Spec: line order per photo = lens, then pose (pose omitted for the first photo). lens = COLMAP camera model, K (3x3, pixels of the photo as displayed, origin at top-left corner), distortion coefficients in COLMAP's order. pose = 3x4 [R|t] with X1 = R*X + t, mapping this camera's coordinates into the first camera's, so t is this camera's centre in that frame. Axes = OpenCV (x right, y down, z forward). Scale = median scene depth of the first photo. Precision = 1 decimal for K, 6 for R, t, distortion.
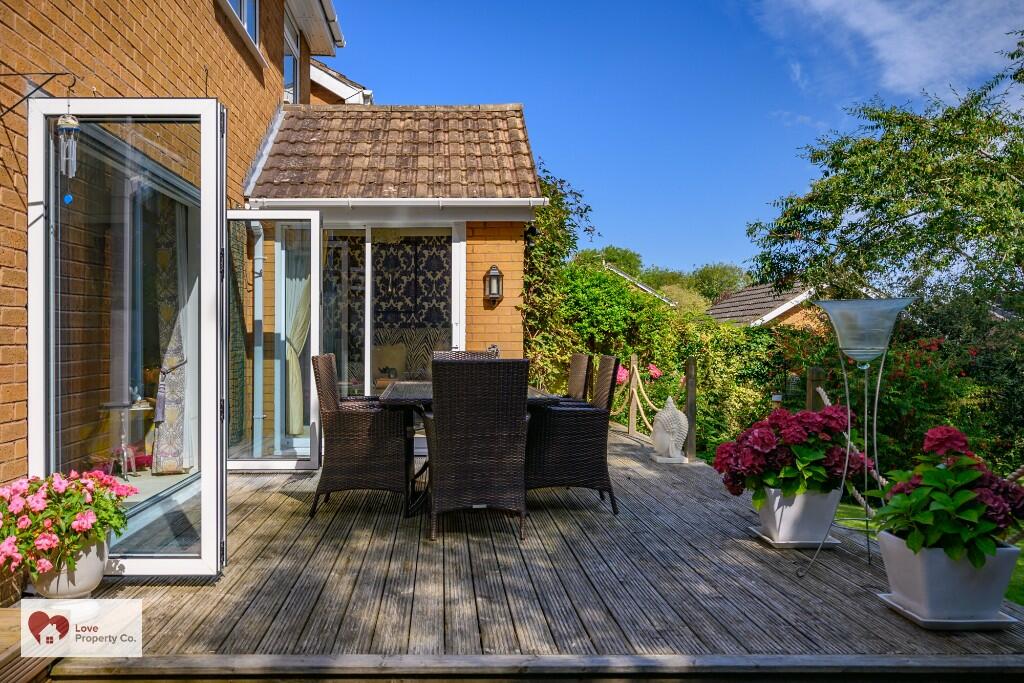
lens RADIAL K [[886.6, 0, 466.8], [0, 886.6, 343.3], [0, 0, 1]] dist [-0.004428, 0.004578]
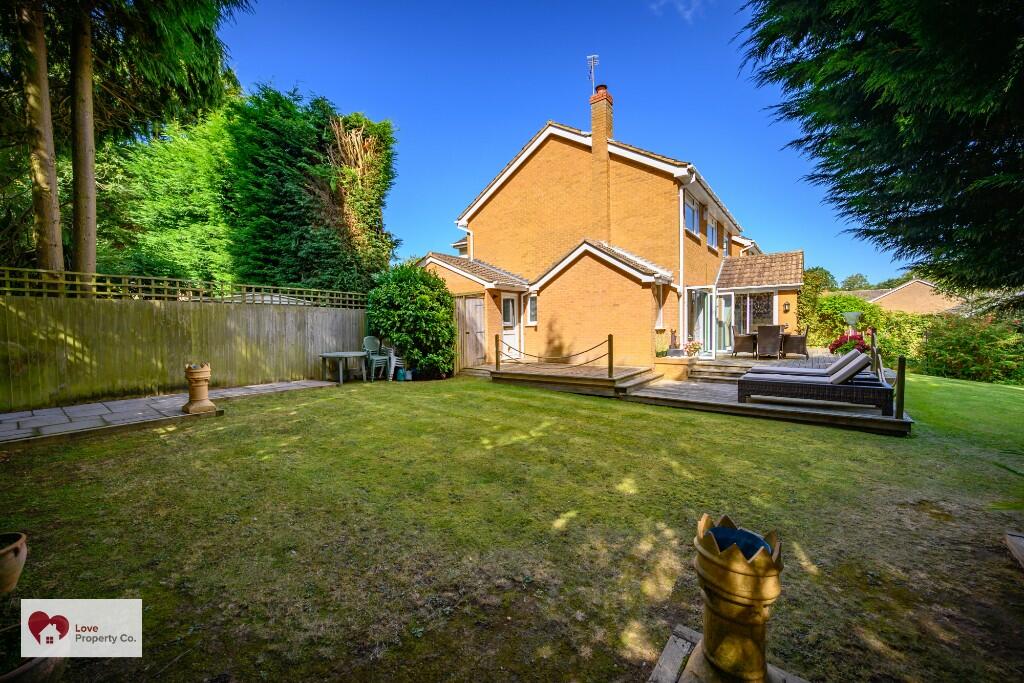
lens RADIAL K [[400.0, 0, 513.5], [0, 400.0, 338.3], [0, 0, 1]] dist [-0.001803, 0.000214]
pose [[0.782396, 0.009496, -0.622709, 0.178085], [0.010808, 0.999526, 0.028822, 0.005873], [0.622688, -0.029280, 0.781923, -1.025704]]
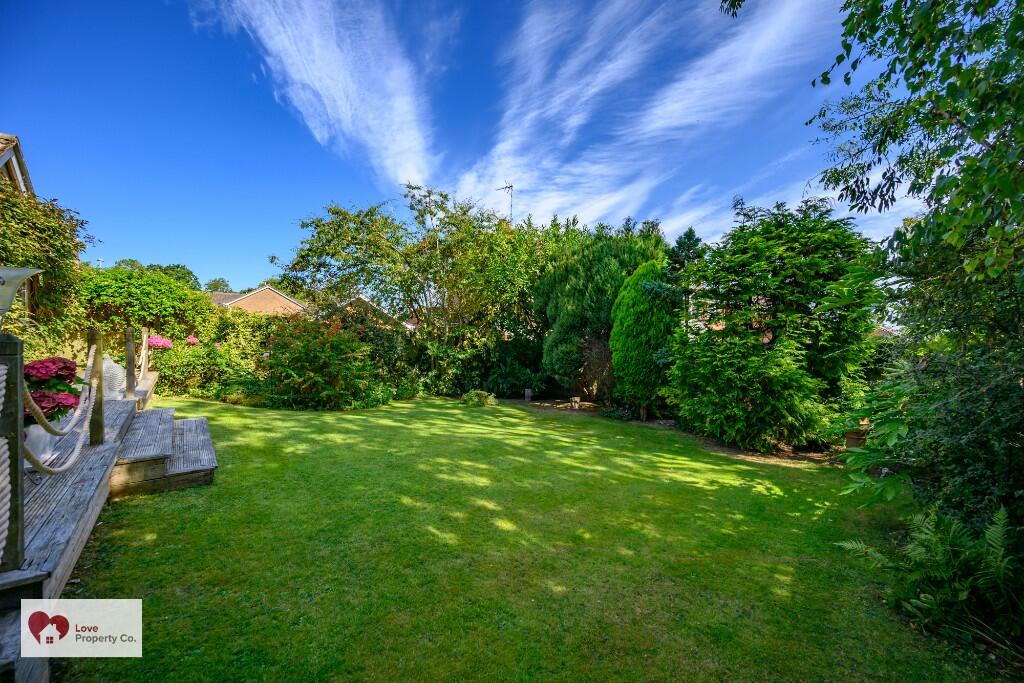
lens RADIAL K [[402.5, 0, 513.3], [0, 402.5, 342.4], [0, 0, 1]] dist [0.000136, -0.000296]
pose [[0.790601, -0.002734, 0.612326, 0.341847], [-0.016200, 0.999547, 0.025379, 0.012700], [-0.612118, -0.029984, 0.790198, 0.075299]]
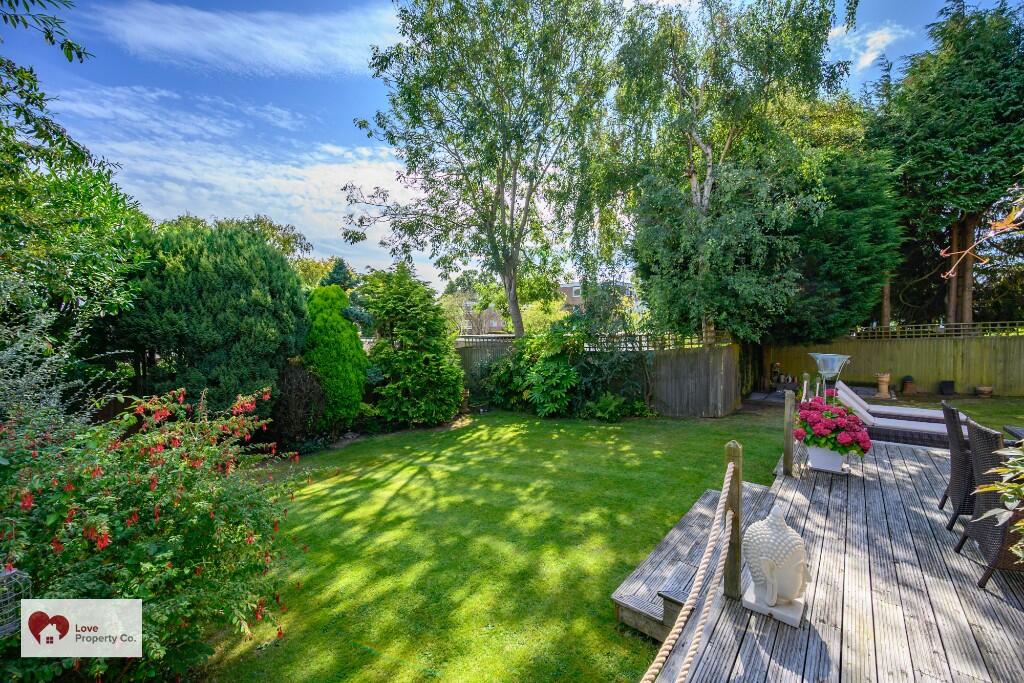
lens RADIAL K [[402.5, 0, 513.3], [0, 402.5, 342.4], [0, 0, 1]] dist [0.000136, -0.000296]
pose [[-0.749385, -0.016452, 0.661930, 0.179611], [0.007741, 0.999405, 0.033603, -0.067114], [-0.662089, 0.030305, -0.748812, 1.304455]]
